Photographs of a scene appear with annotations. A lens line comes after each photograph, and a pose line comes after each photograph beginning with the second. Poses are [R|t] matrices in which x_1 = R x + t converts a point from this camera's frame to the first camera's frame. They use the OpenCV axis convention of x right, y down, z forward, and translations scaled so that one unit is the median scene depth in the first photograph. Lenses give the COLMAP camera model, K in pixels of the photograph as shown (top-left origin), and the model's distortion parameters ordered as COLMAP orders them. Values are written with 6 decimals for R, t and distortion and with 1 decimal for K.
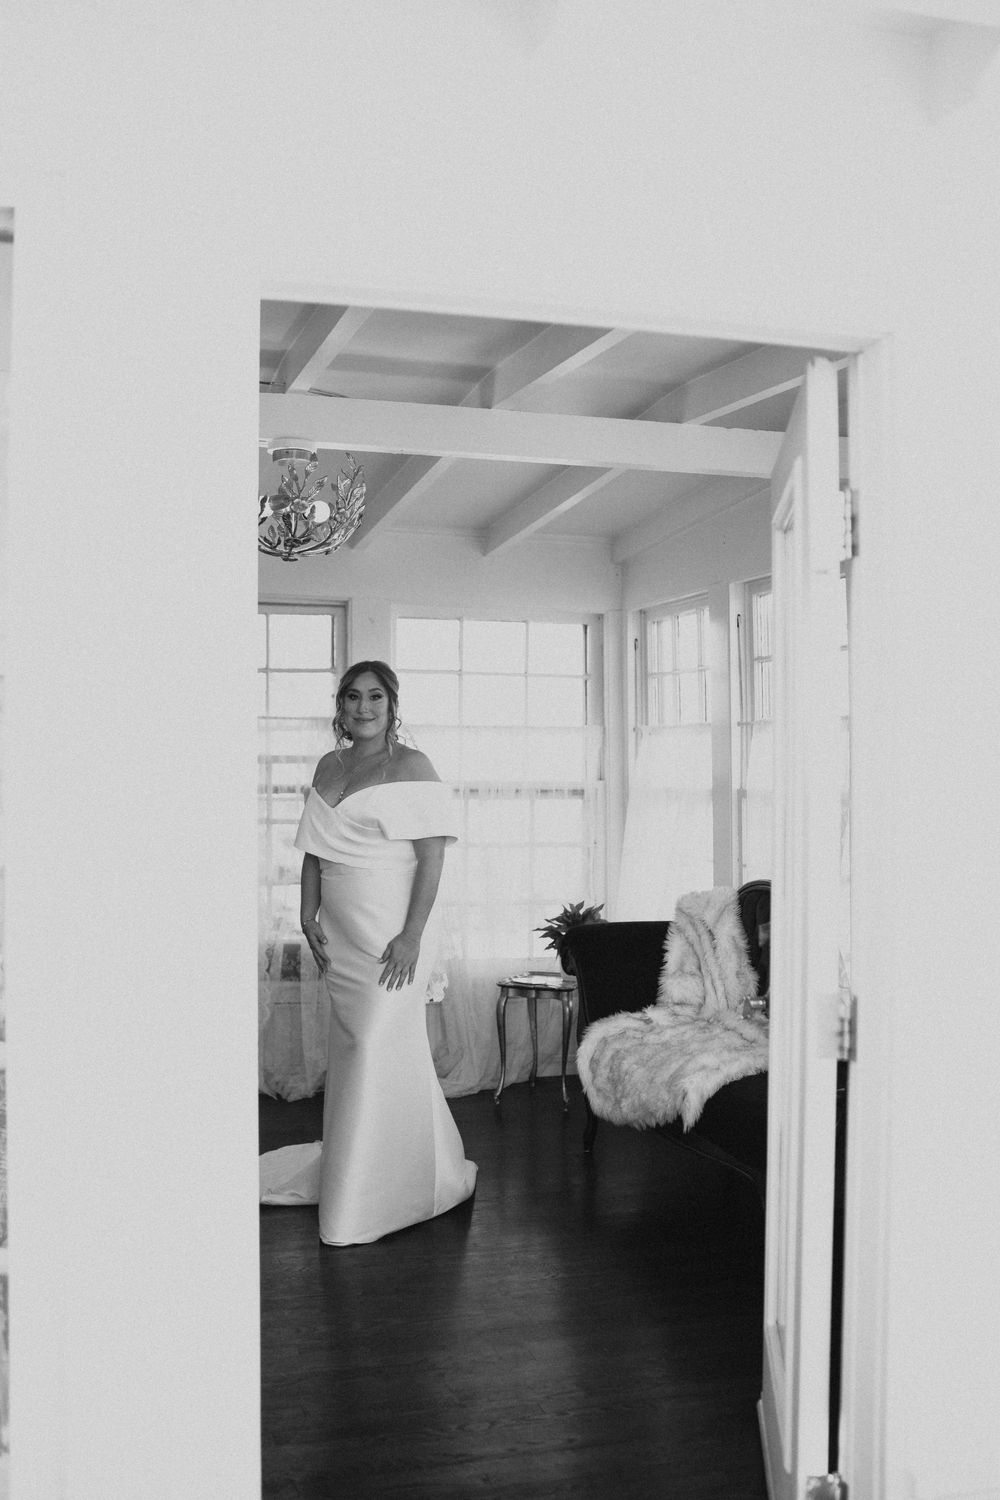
lens RADIAL K [[1379.8, 0, 500.4], [0, 1379.8, 658.5], [0, 0, 1]] dist [-0.080578, 0.000968]
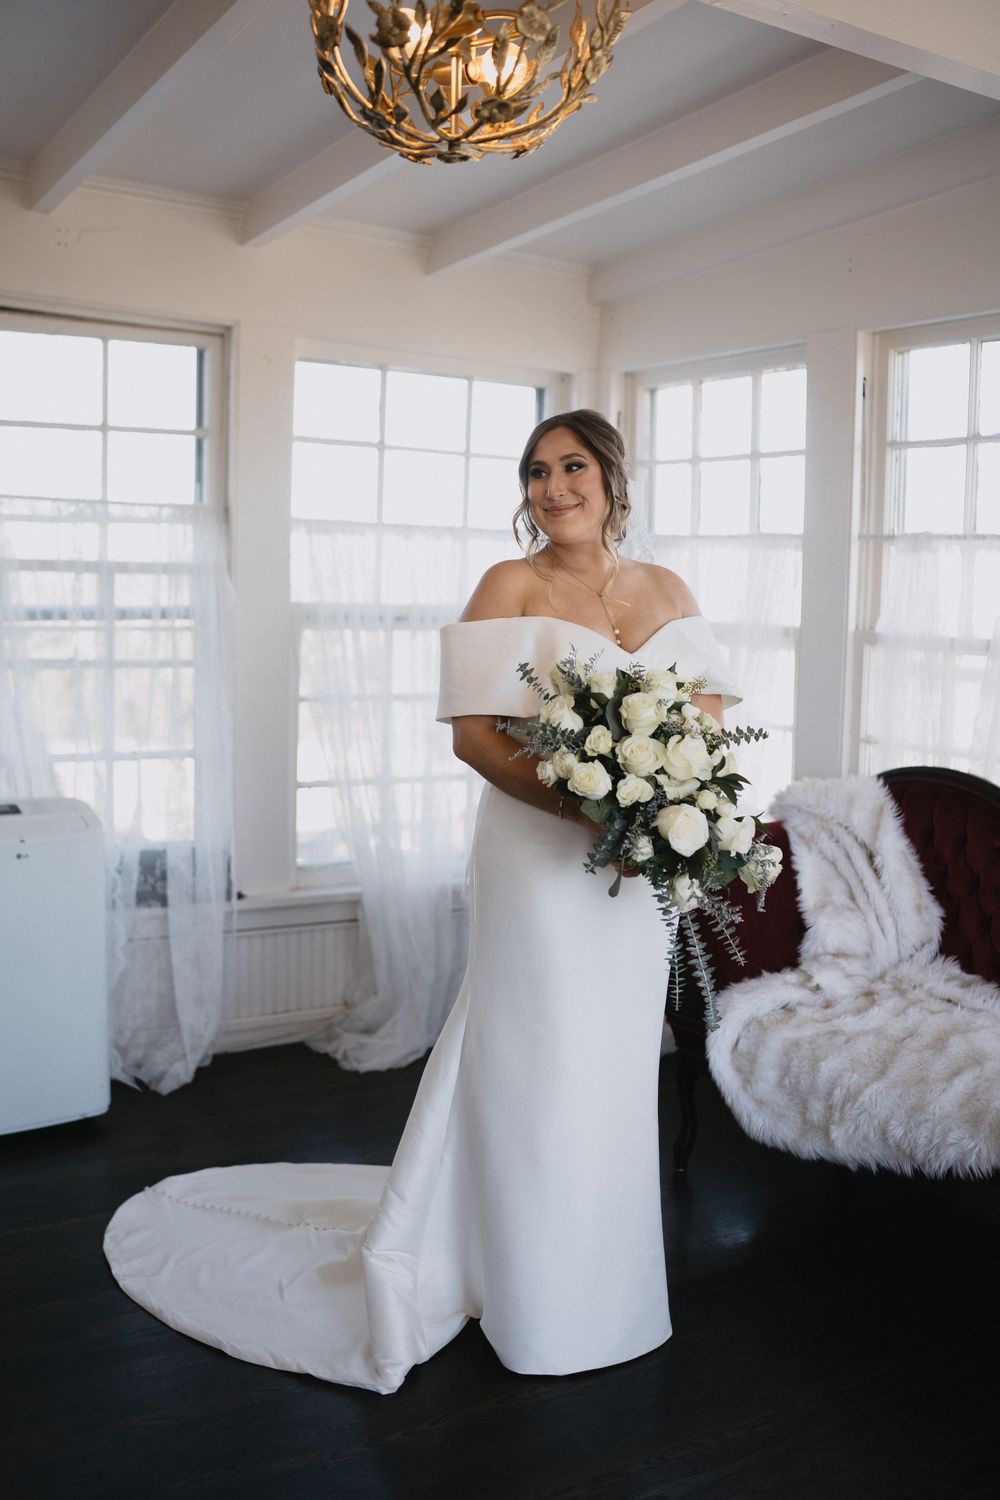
lens RADIAL K [[1379.8, 0, 500.4], [0, 1379.8, 658.5], [0, 0, 1]] dist [-0.080578, 0.000968]
pose [[0.961840, 0.008753, 0.273471, -0.188017], [-0.046937, 0.989950, 0.133399, 0.024336], [-0.269555, -0.141144, 0.952585, 0.380754]]
